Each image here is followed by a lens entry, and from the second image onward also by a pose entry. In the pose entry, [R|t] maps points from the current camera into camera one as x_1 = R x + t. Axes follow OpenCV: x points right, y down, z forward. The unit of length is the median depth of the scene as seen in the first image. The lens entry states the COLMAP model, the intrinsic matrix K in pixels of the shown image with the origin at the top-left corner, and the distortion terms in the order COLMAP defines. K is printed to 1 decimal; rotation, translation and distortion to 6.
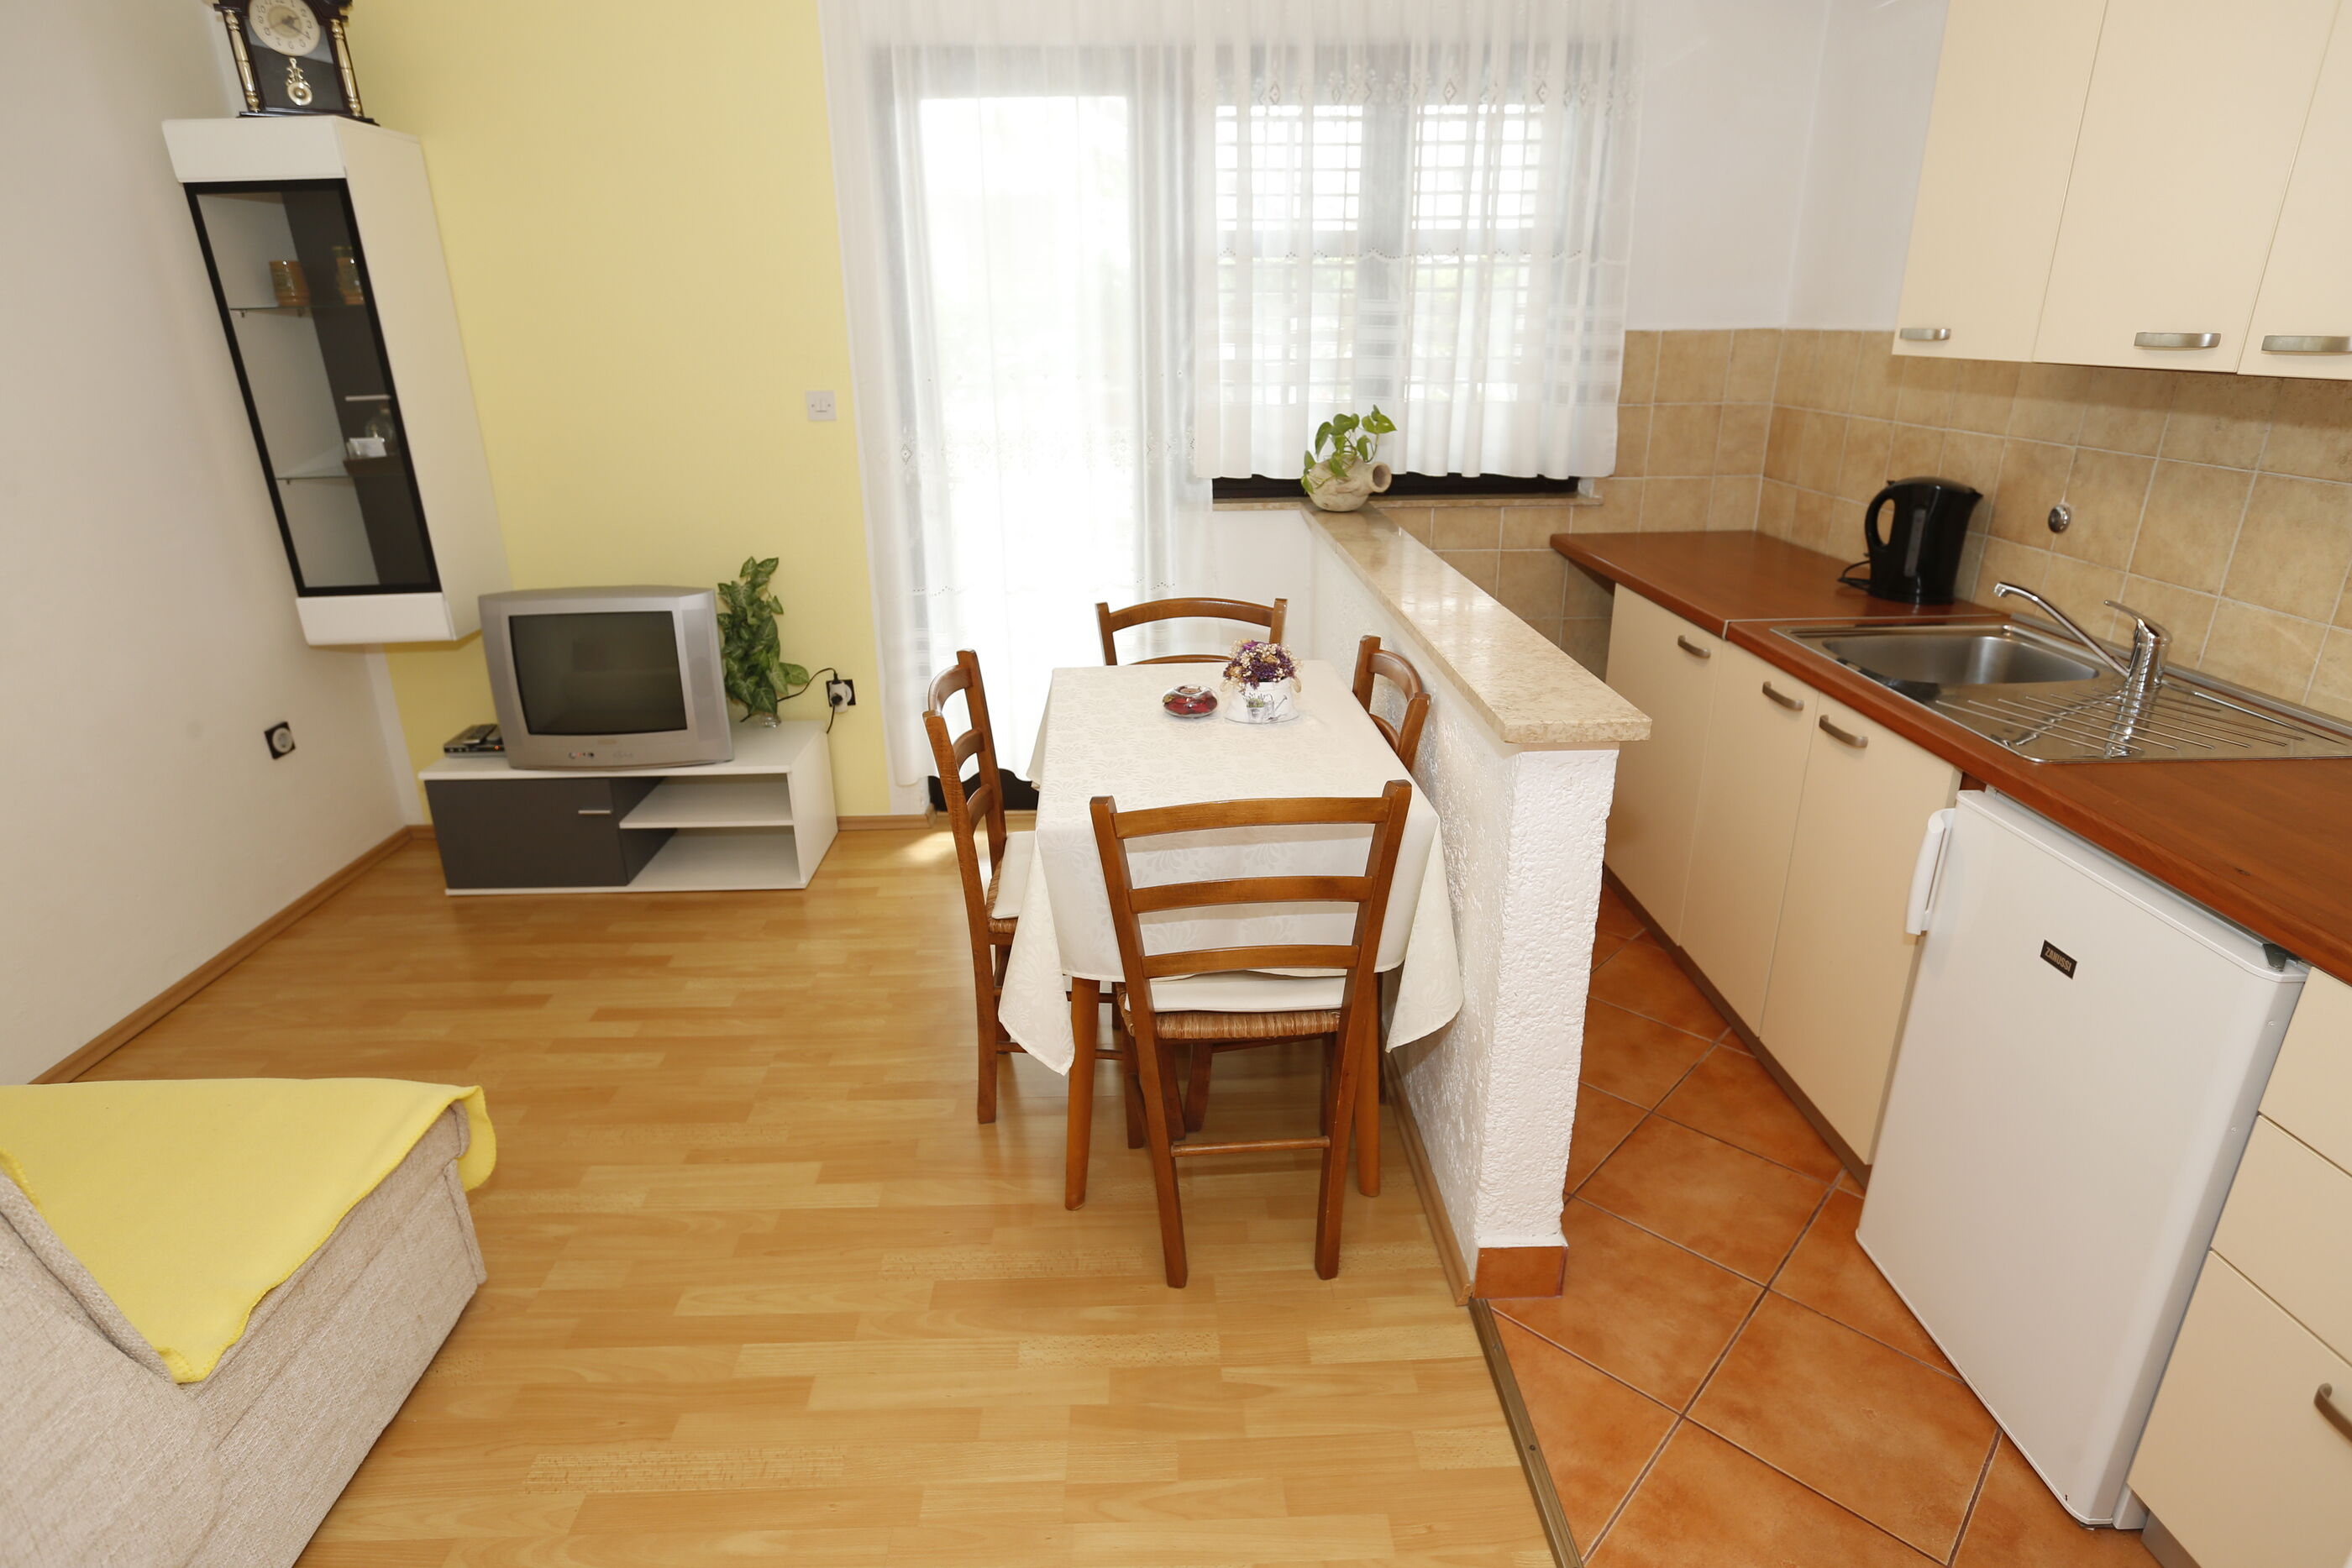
lens RADIAL K [[1252.4, 0, 1169.6], [0, 1252.4, 791.8], [0, 0, 1]] dist [-0.046962, 0.028454]
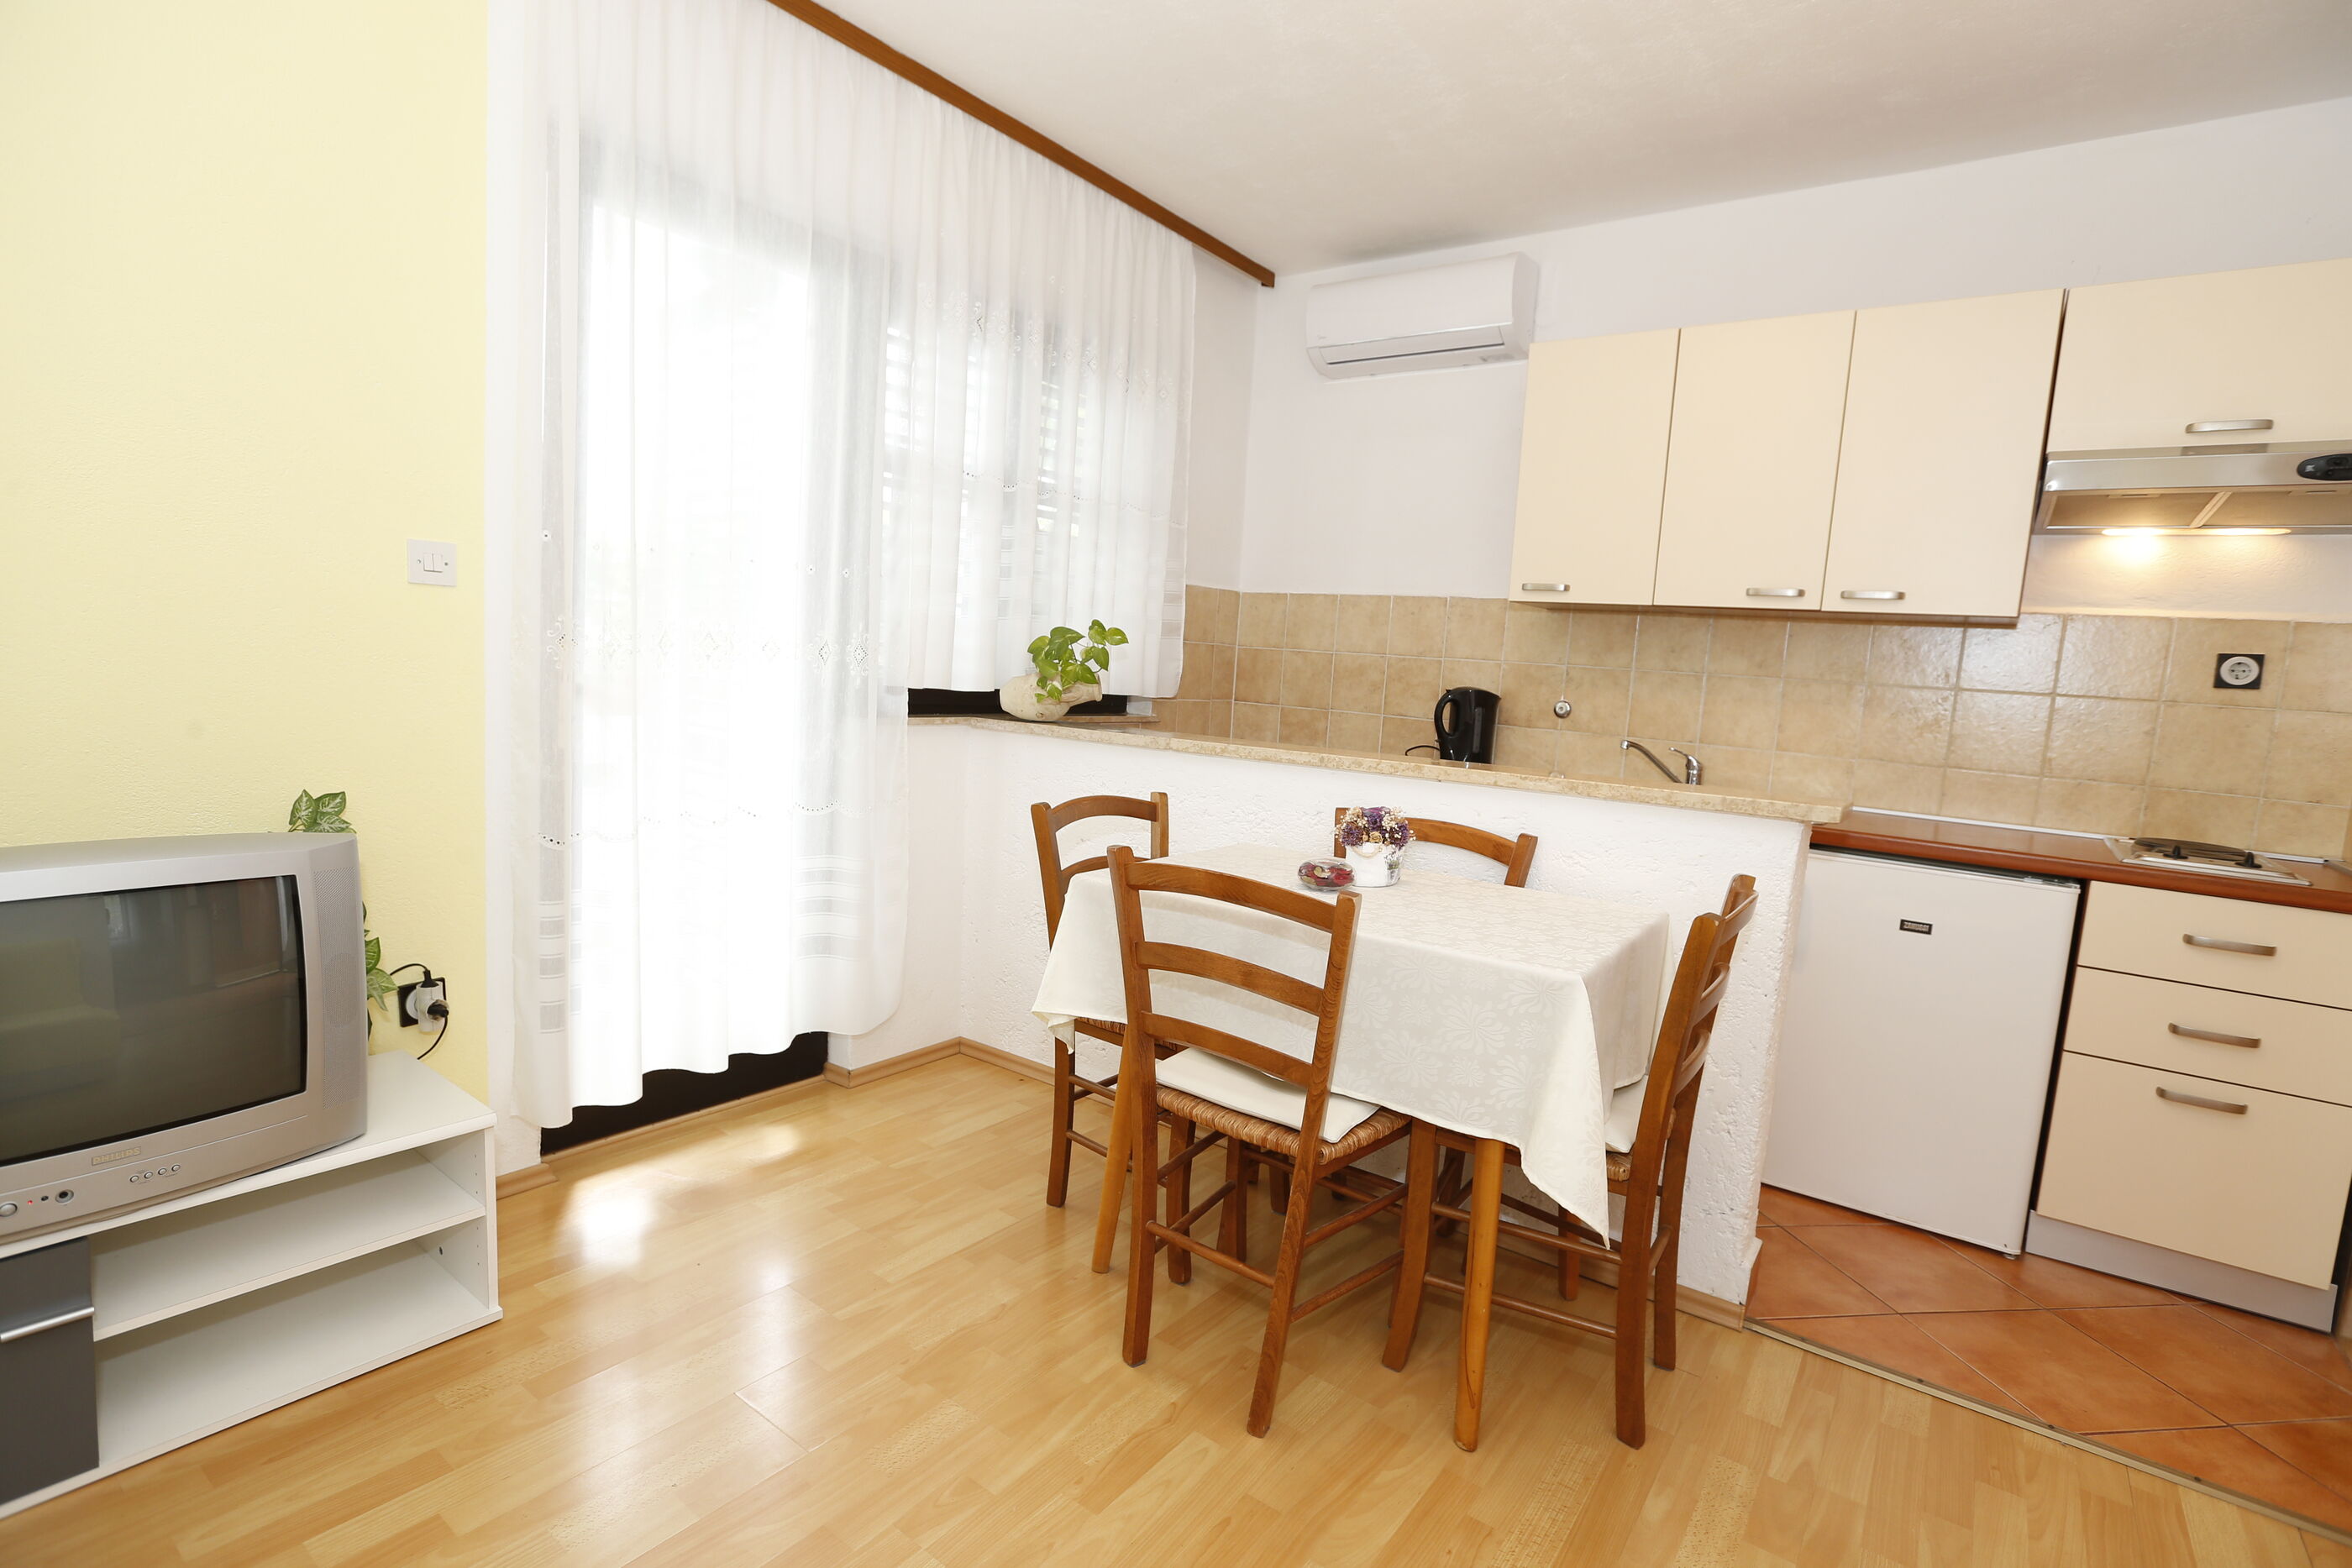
lens RADIAL K [[1120.1, 0, 1172.5], [0, 1120.1, 782.5], [0, 0, 1]] dist [-0.057038, 0.027445]
pose [[0.616870, -0.032444, 0.786396, -0.630916], [0.211903, 0.969103, -0.126241, -0.048514], [-0.758003, 0.244514, 0.604685, 0.467826]]
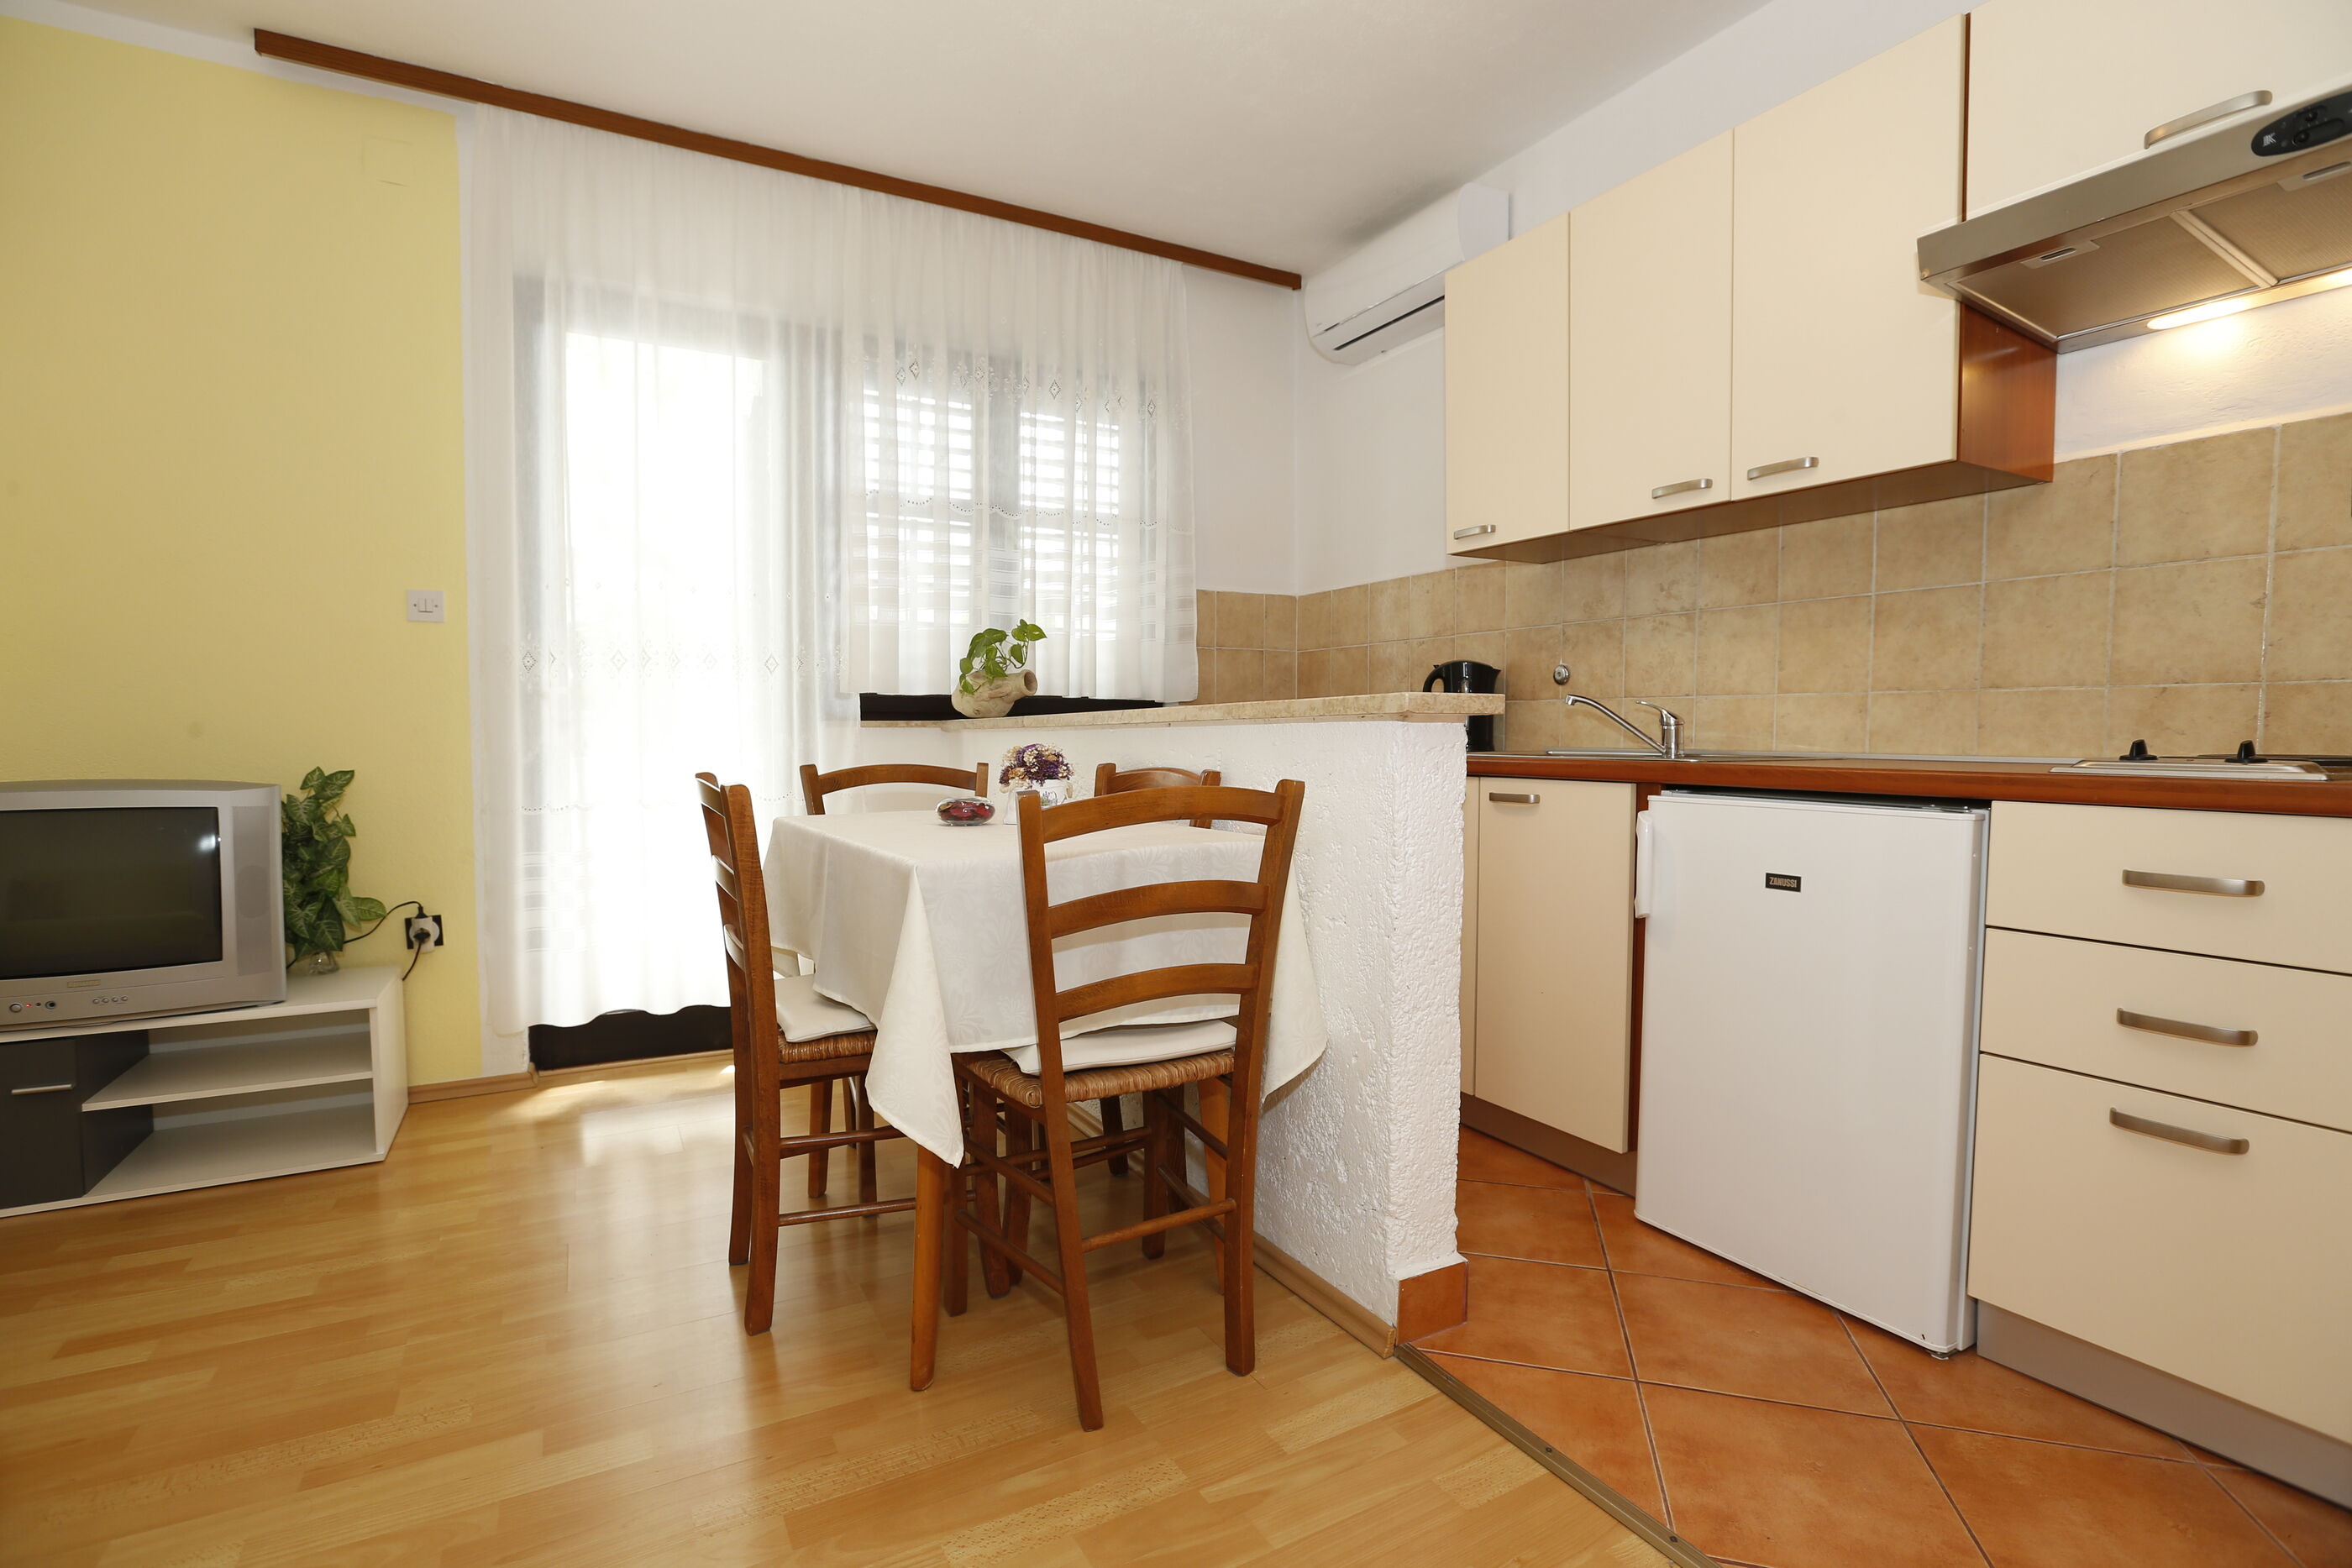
lens RADIAL K [[1092.8, 0, 1170.2], [0, 1092.8, 790.0], [0, 0, 1]] dist [-0.047590, 0.017135]
pose [[0.886865, -0.010880, 0.461901, -0.201711], [0.153272, 0.950038, -0.271911, 0.144115], [-0.435865, 0.311945, 0.844223, 0.176824]]
